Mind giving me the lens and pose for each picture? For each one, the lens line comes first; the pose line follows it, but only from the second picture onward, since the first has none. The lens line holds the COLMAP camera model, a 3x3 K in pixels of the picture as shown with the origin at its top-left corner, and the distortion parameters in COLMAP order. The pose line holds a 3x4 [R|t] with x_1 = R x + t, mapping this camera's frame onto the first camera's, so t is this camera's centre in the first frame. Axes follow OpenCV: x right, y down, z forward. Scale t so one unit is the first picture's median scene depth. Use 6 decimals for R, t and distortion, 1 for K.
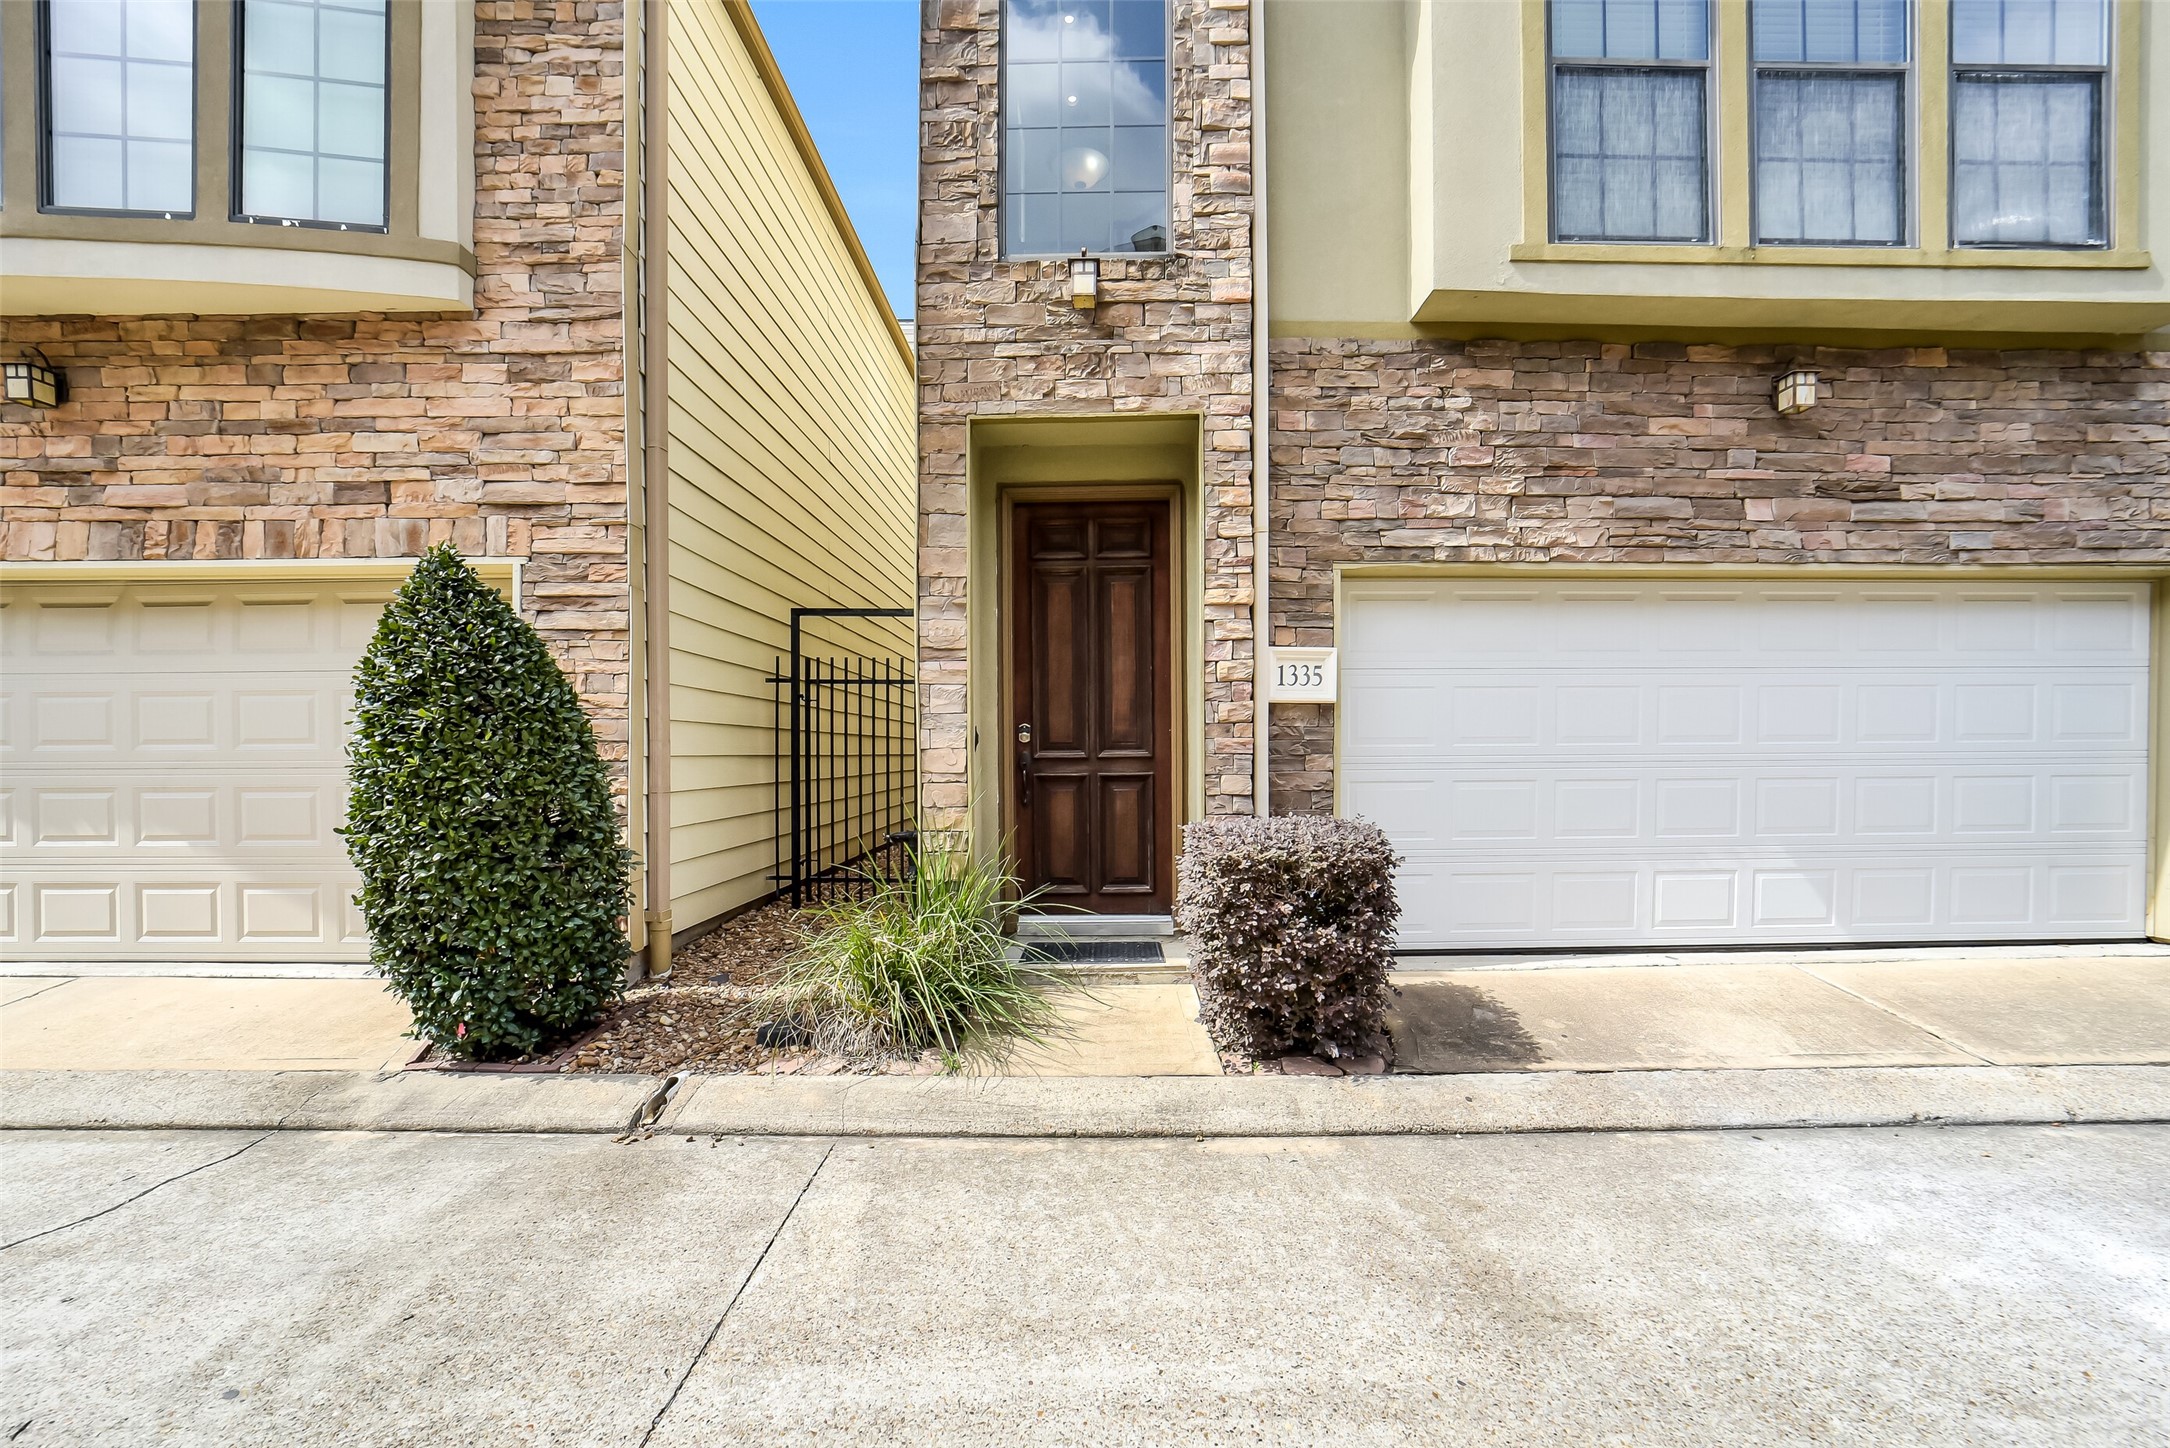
lens RADIAL K [[845.3, 0, 1085.0], [0, 845.3, 724.0], [0, 0, 1]] dist [-0.039601, 0.010477]
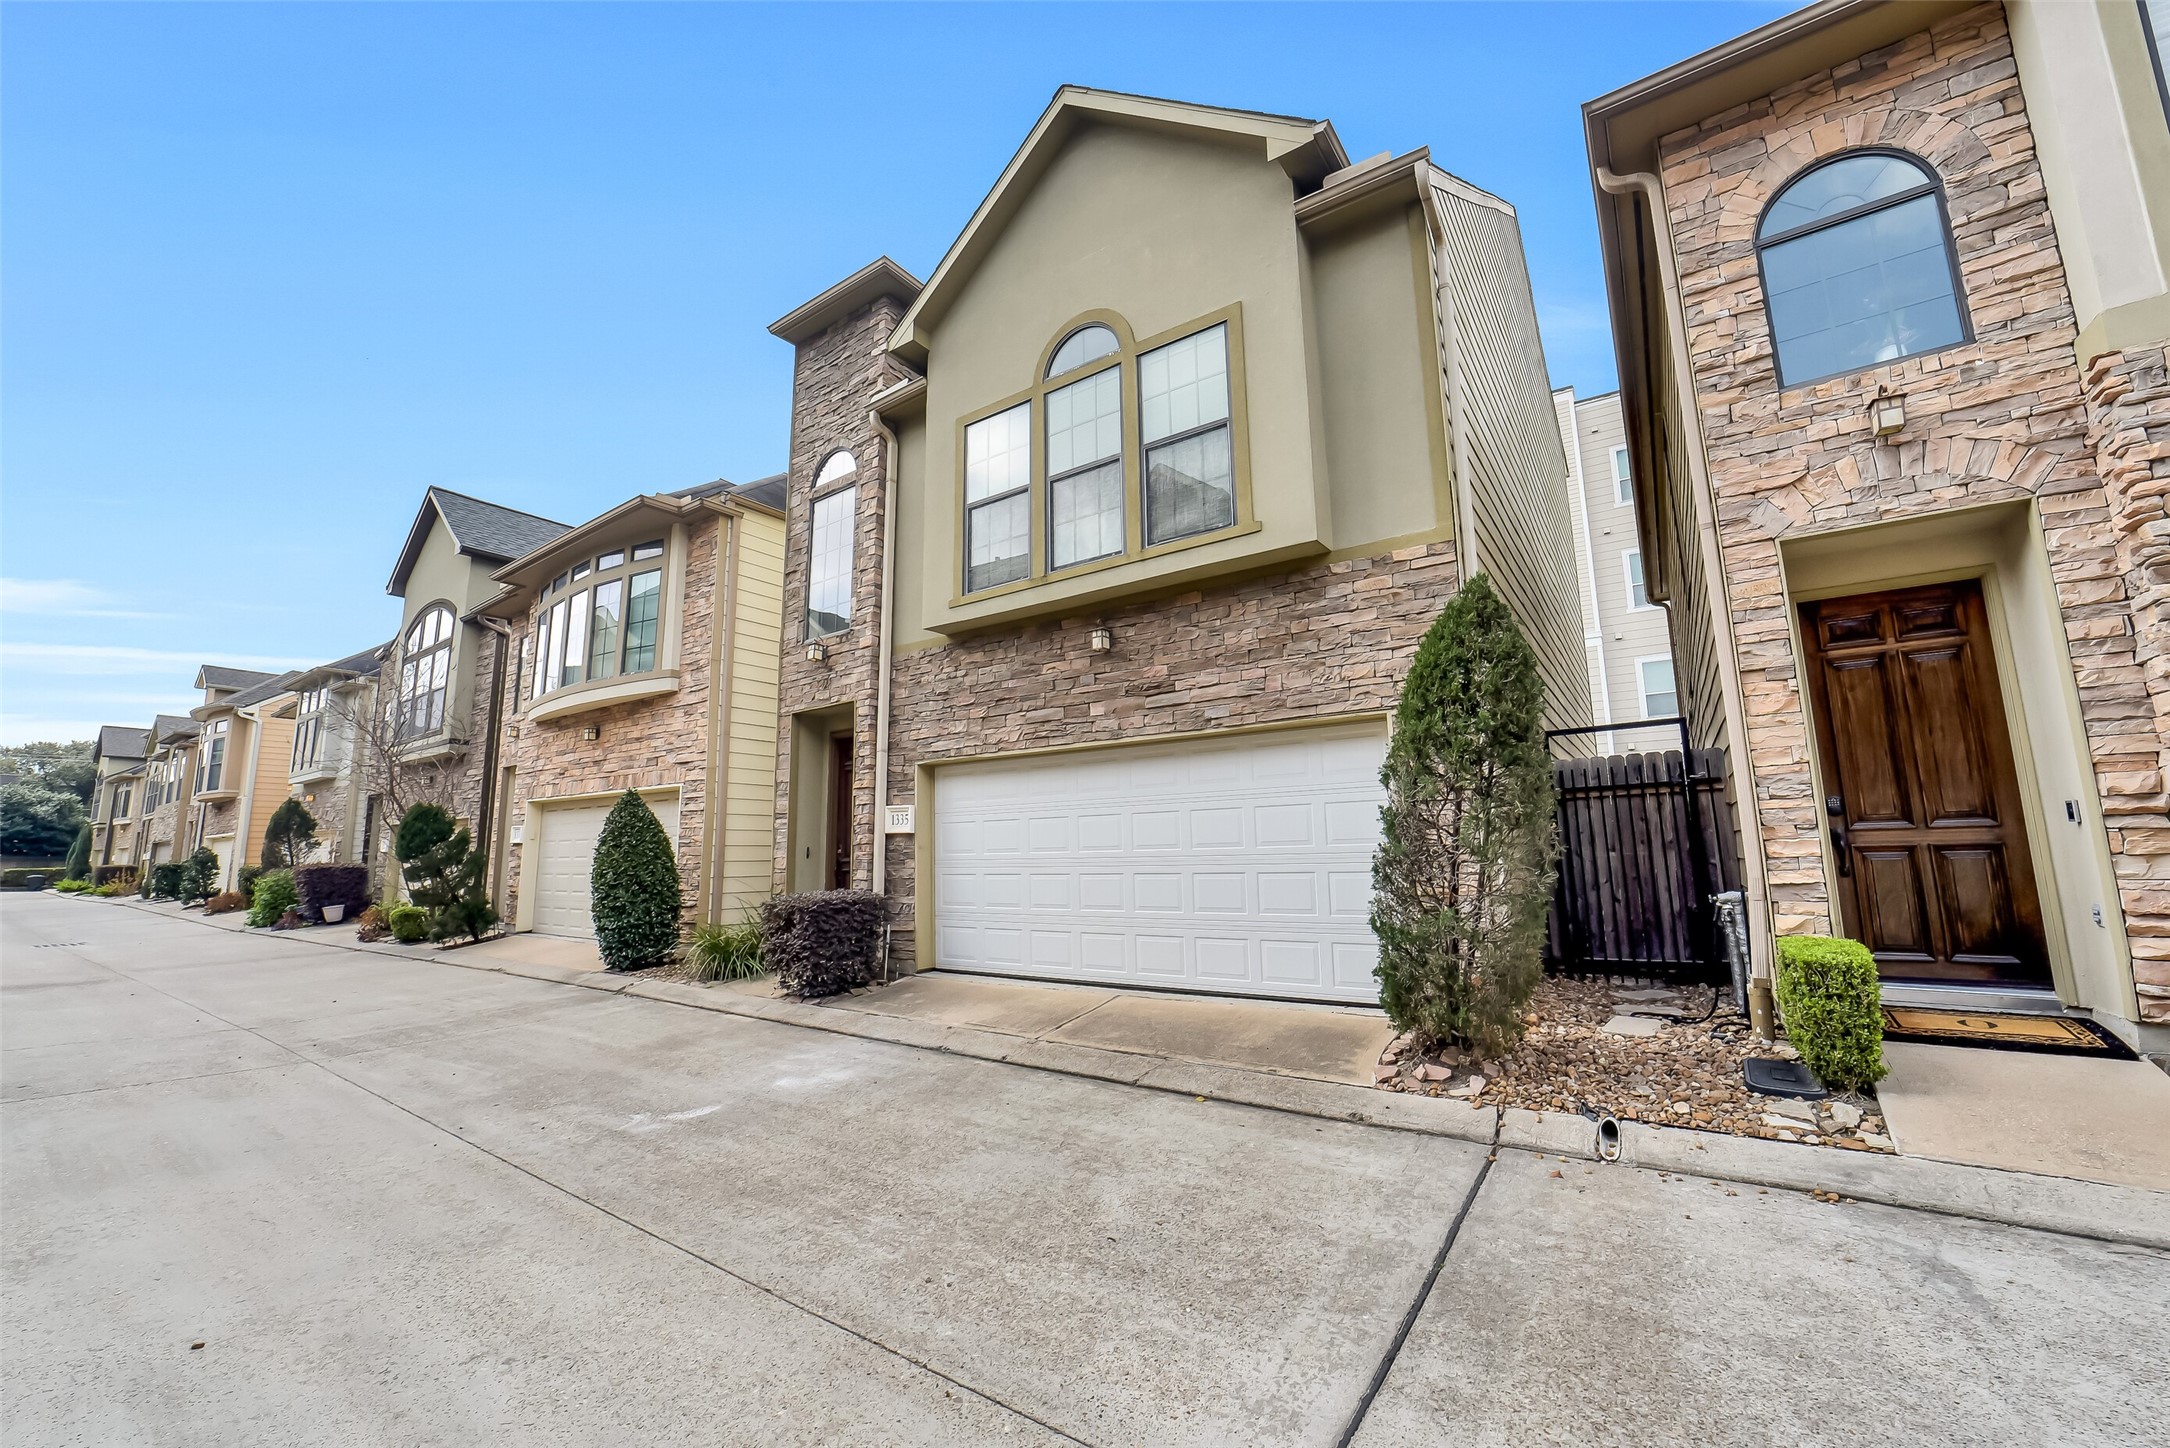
lens RADIAL K [[862.2, 0, 1095.4], [0, 862.2, 703.8], [0, 0, 1]] dist [-0.010415, -0.000227]
pose [[0.811039, -0.111049, -0.574356, 1.821981], [0.012335, 0.984845, -0.172998, 0.031397], [0.584863, 0.133223, 0.800117, -0.395256]]
